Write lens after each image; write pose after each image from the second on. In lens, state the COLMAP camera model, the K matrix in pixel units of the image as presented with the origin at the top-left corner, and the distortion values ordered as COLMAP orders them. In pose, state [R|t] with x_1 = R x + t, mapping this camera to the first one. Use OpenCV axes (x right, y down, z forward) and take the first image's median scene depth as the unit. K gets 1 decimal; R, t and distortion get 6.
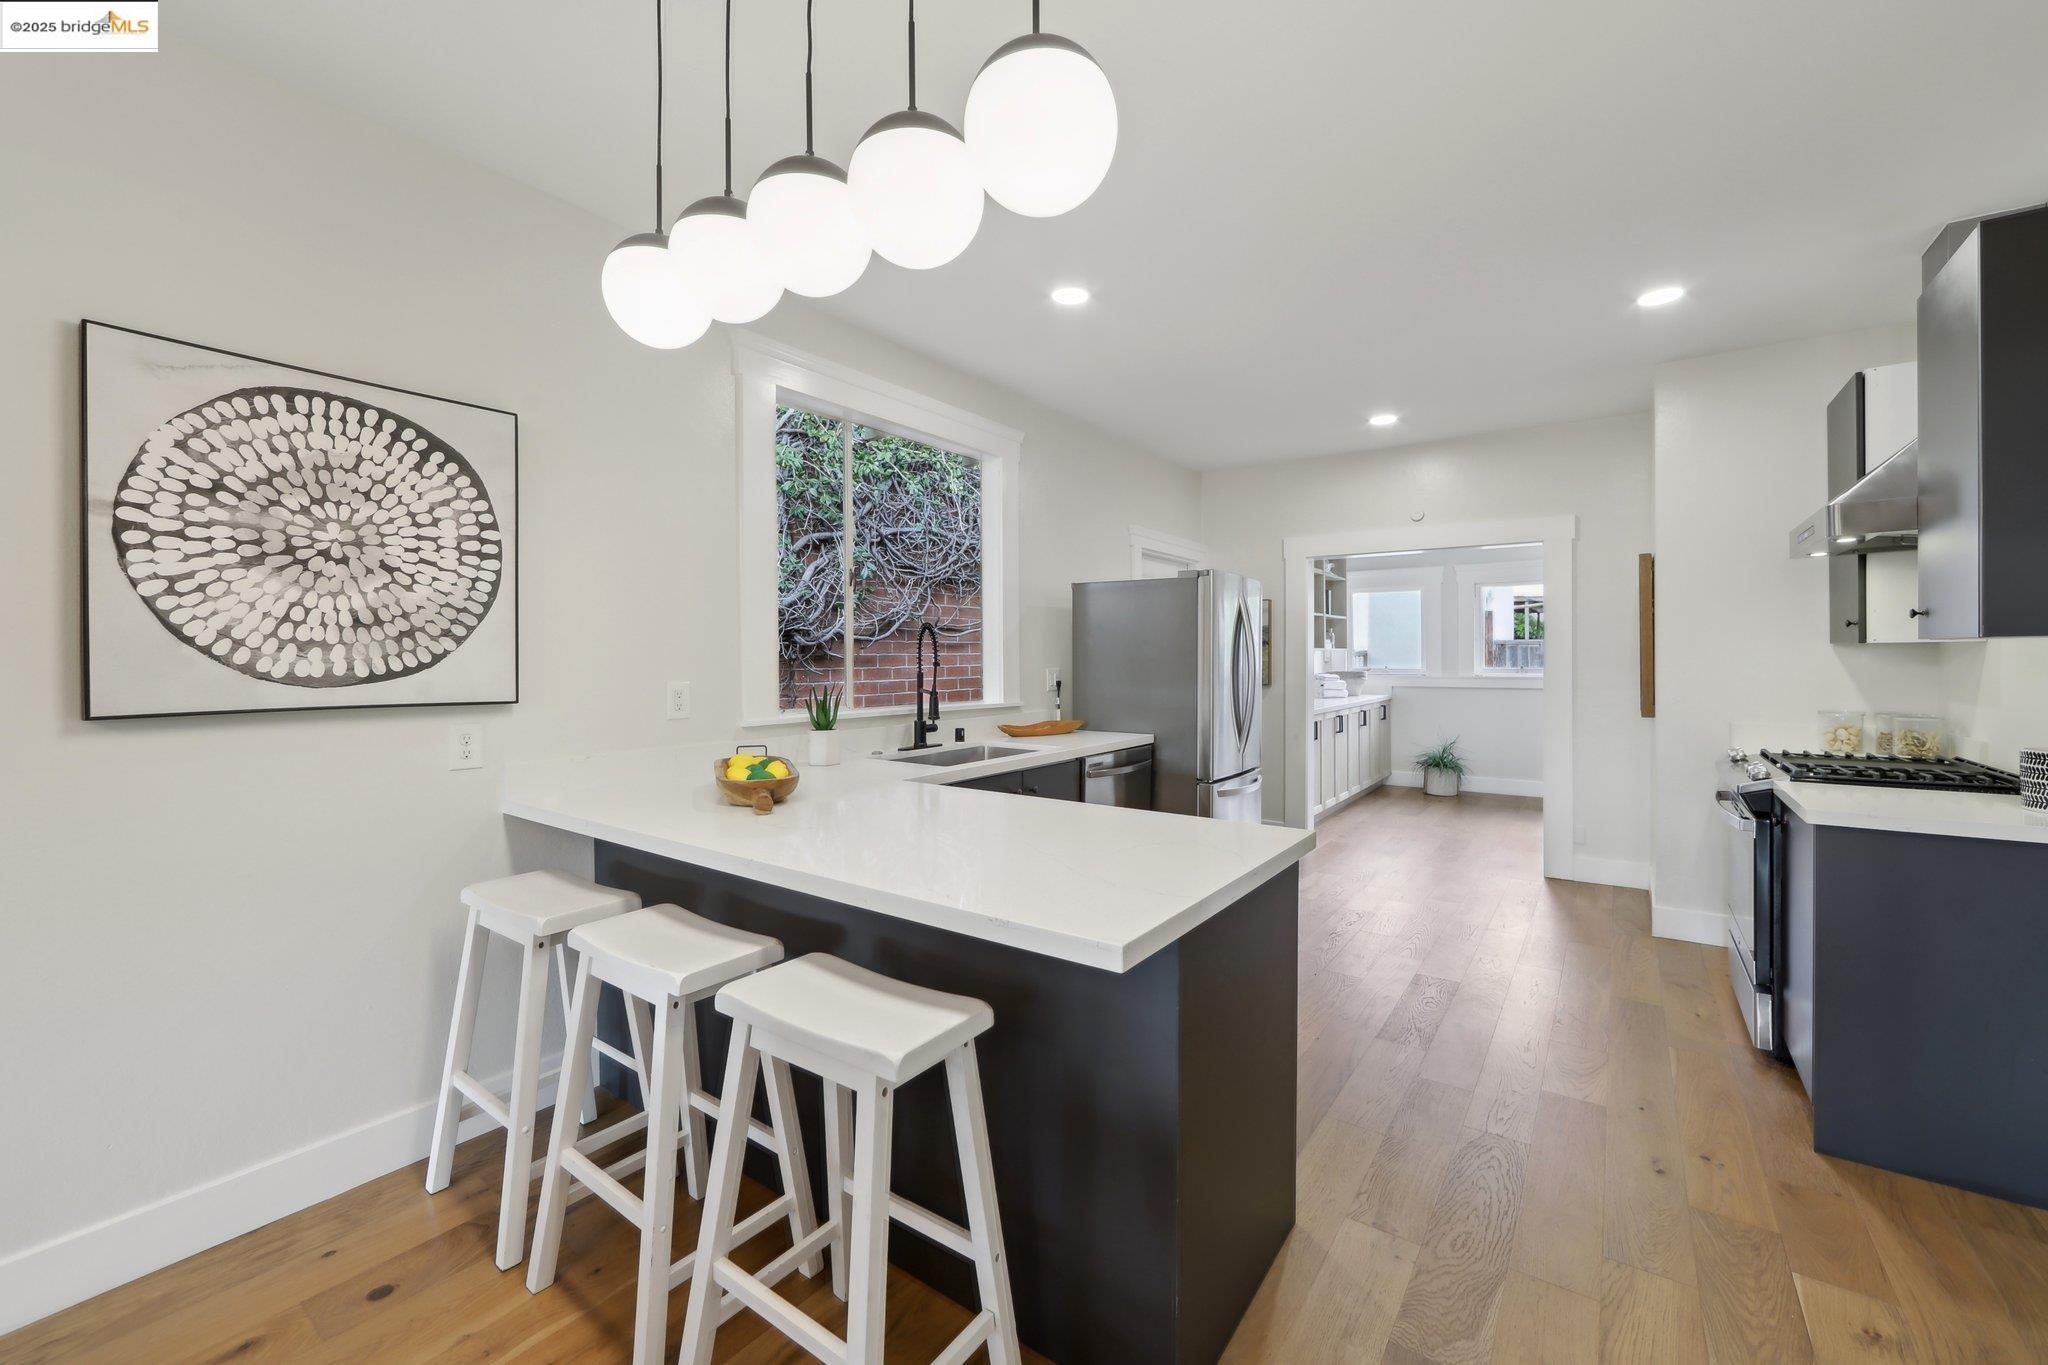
lens RADIAL K [[818.9, 0, 1024.2], [0, 818.9, 668.3], [0, 0, 1]] dist [-0.010690, 0.000048]
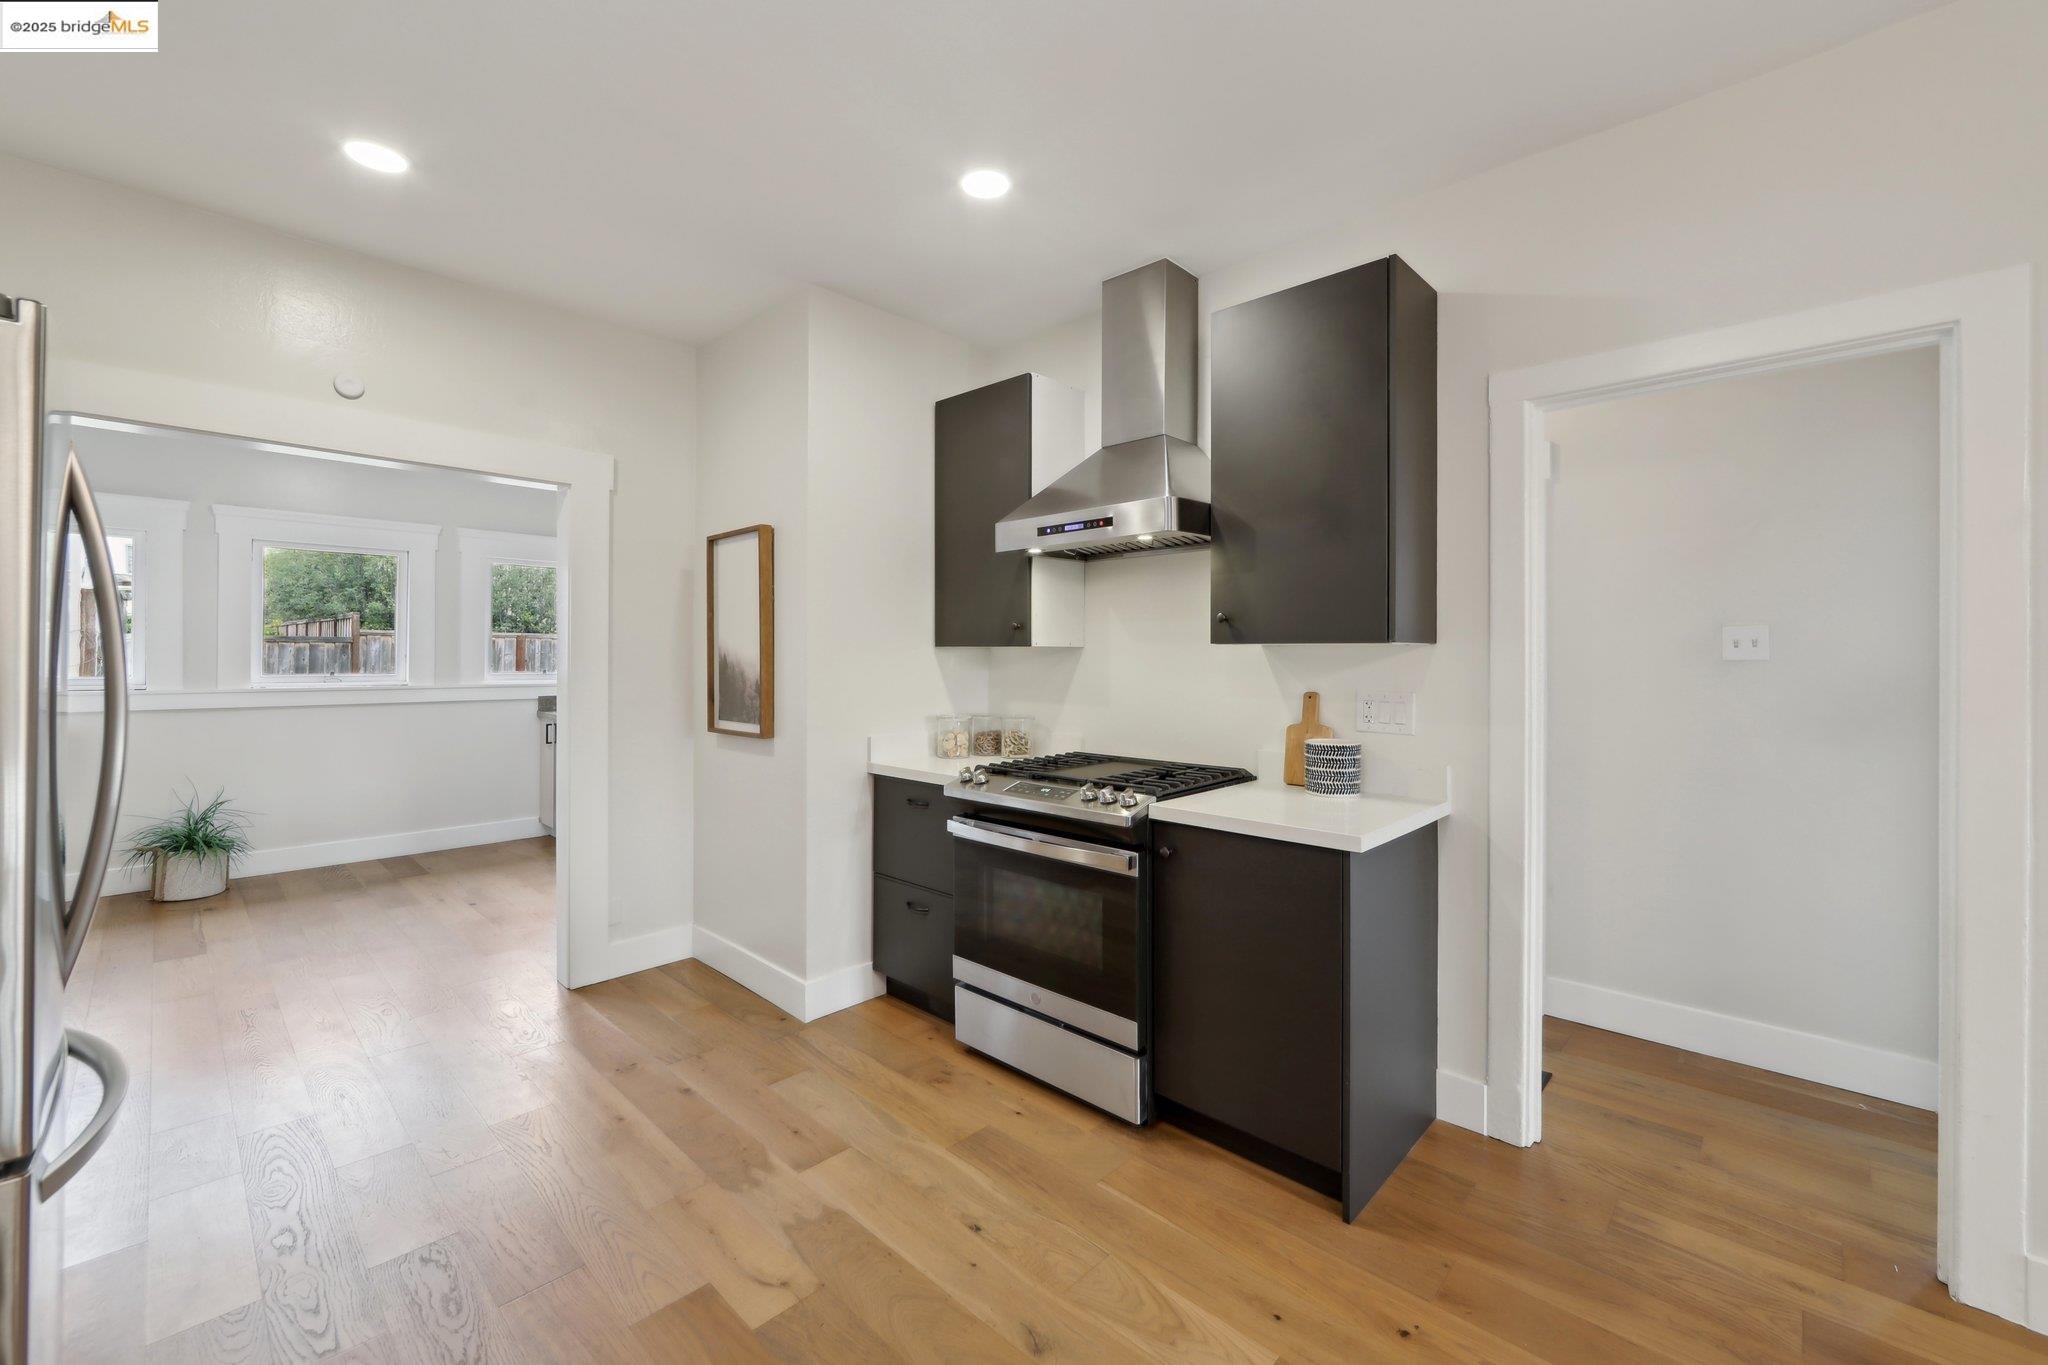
lens RADIAL K [[818.9, 0, 1025.3], [0, 818.9, 668.2], [0, 0, 1]] dist [-0.010690, 0.000048]
pose [[0.123061, 0.016339, 0.992265, 0.016861], [-0.000627, 0.999866, -0.016387, 0.004045], [-0.992399, 0.001395, 0.123054, 0.393455]]
